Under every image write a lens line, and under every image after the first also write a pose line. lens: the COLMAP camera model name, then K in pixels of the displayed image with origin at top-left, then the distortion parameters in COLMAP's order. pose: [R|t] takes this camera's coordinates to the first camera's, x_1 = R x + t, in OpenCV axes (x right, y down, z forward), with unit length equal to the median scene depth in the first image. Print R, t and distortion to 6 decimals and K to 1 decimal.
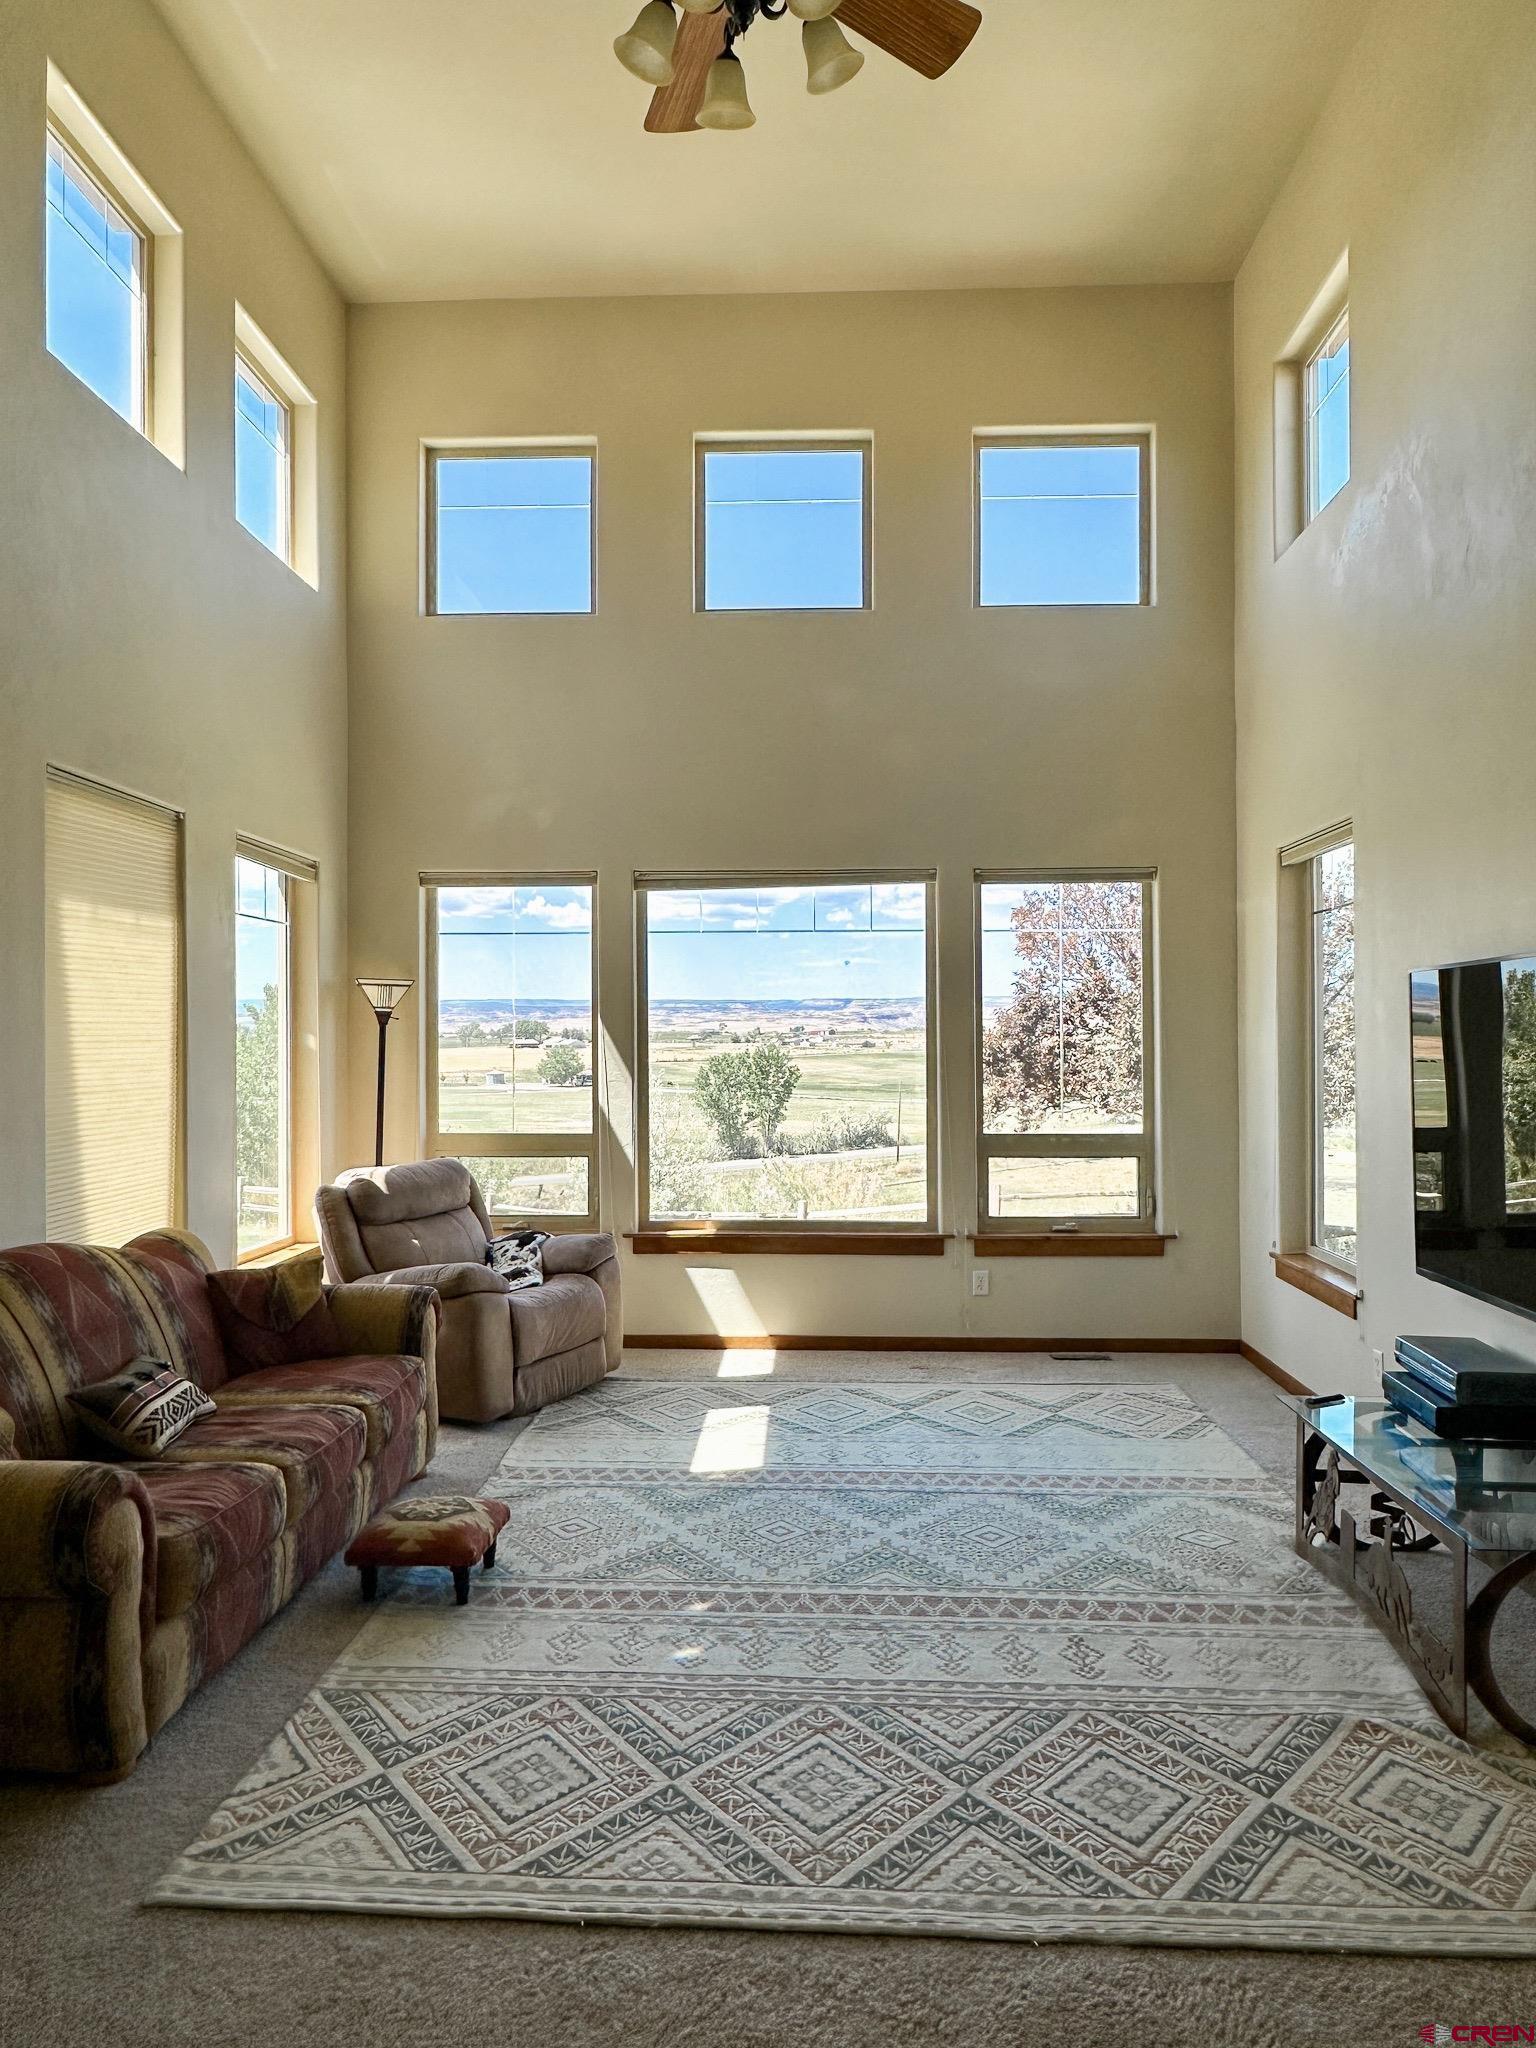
lens RADIAL K [[1316.4, 0, 768.0], [0, 1316.4, 1024.0], [0, 0, 1]] dist [-0.000184, -0.000581]
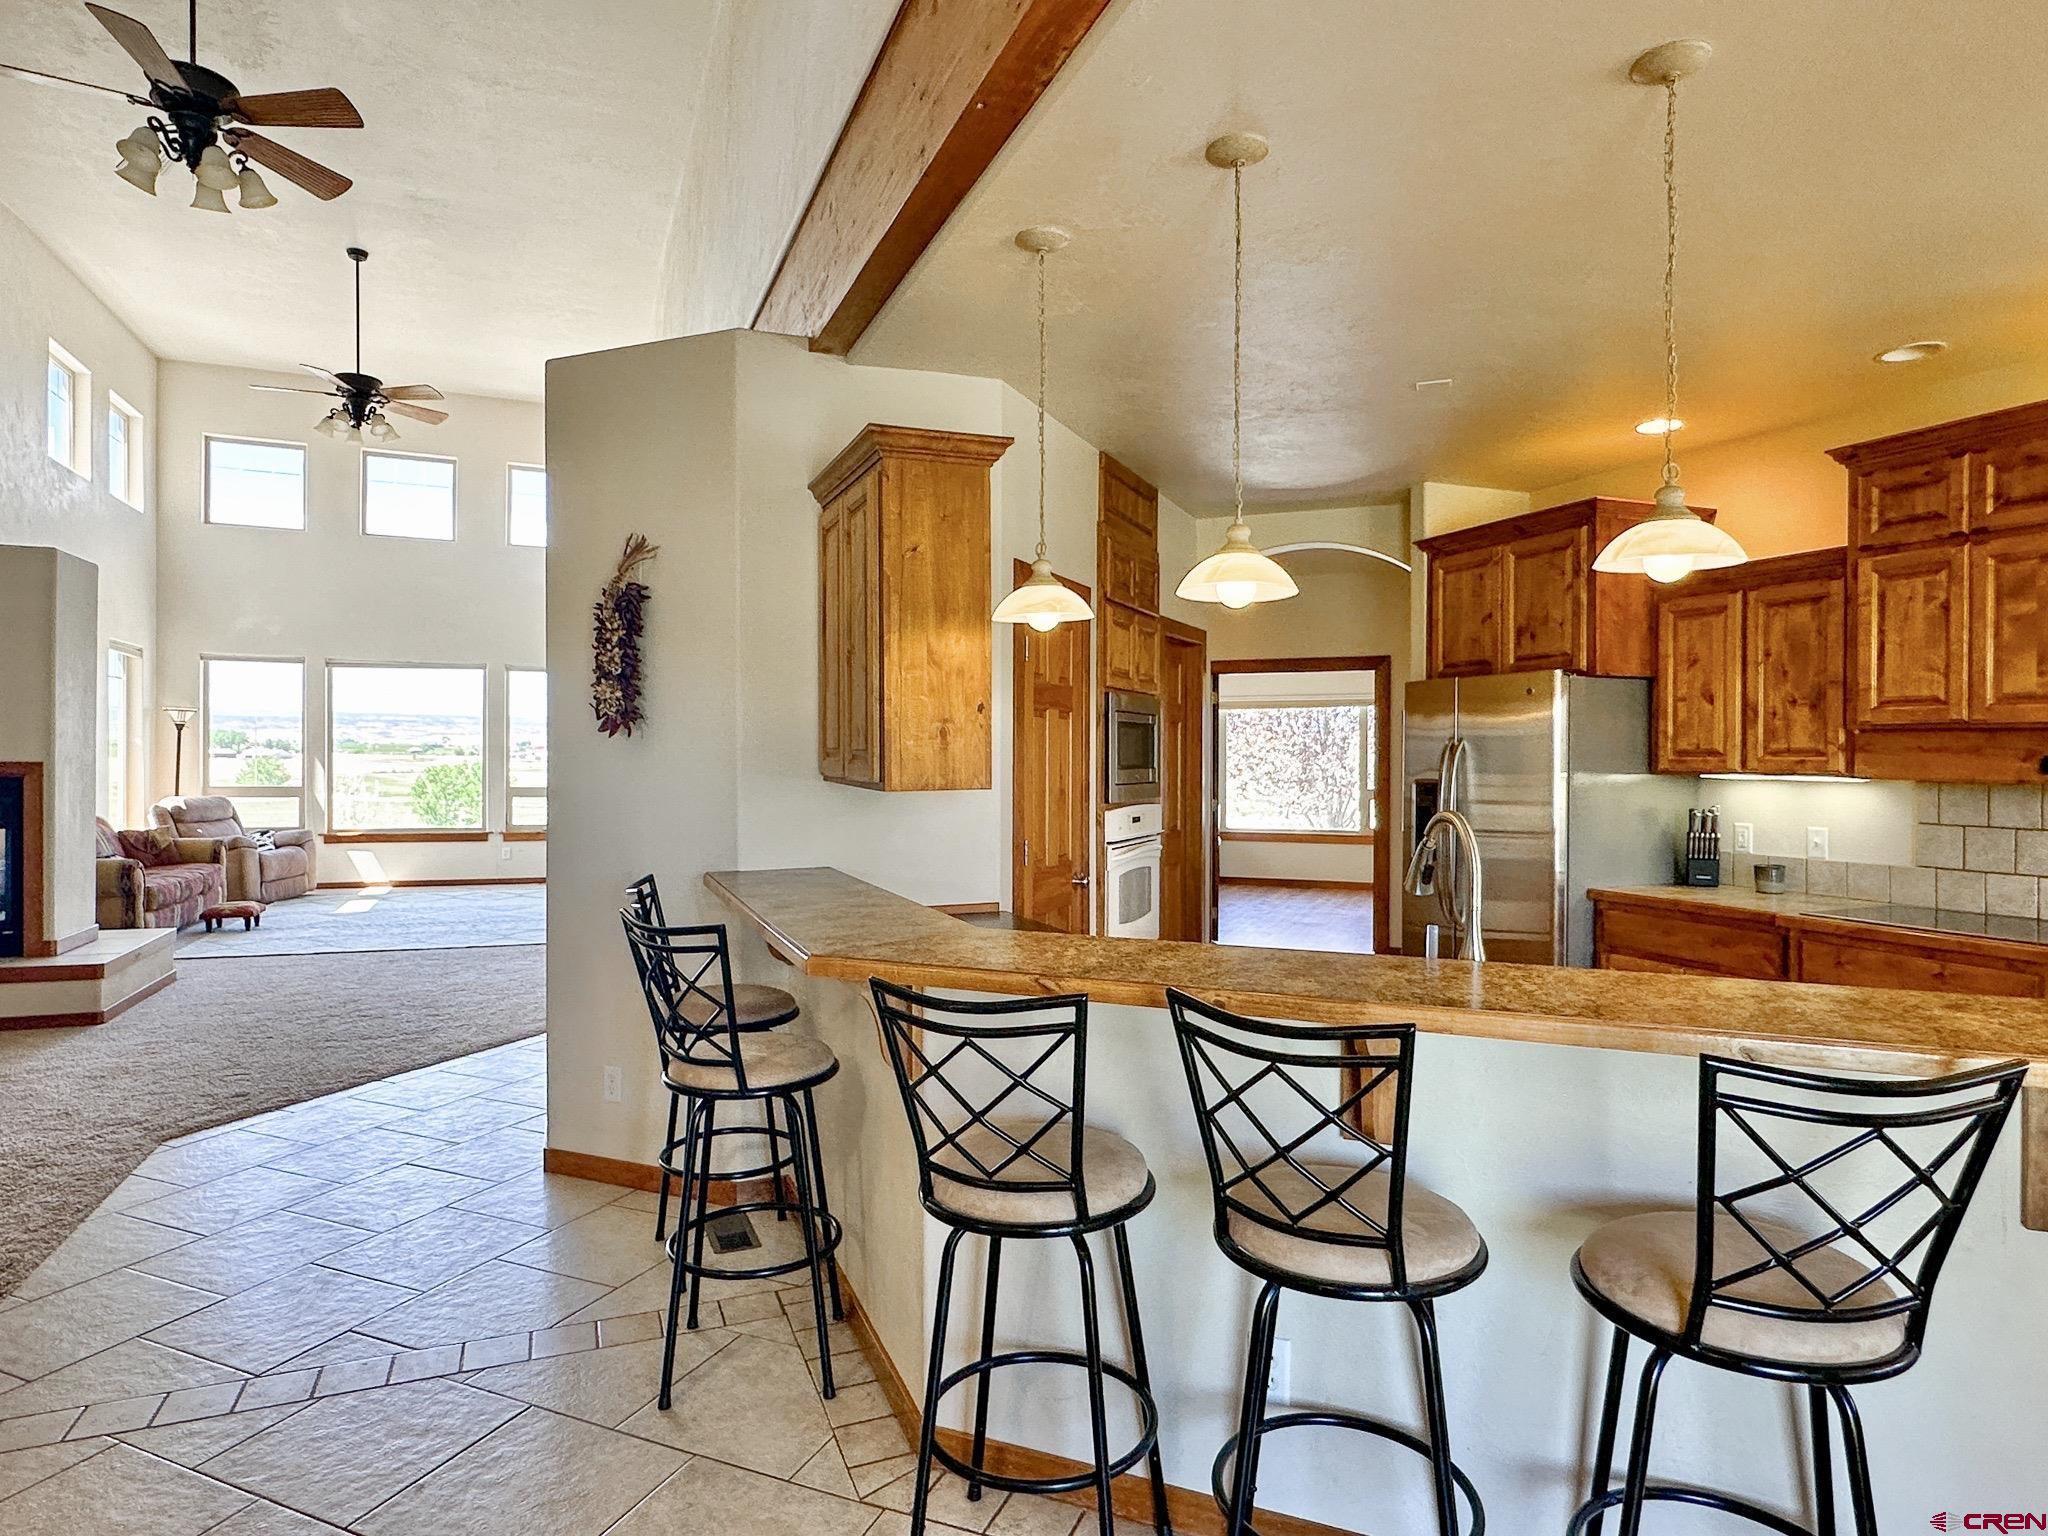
lens RADIAL K [[1156.7, 0, 1024.0], [0, 1156.7, 768.0], [0, 0, 1]] dist [-0.004322, -0.000453]
pose [[0.910001, 0.009016, 0.414508, 0.146666], [-0.017846, 0.999689, 0.017434, 0.004434], [-0.414221, -0.023262, 0.909879, -1.110889]]
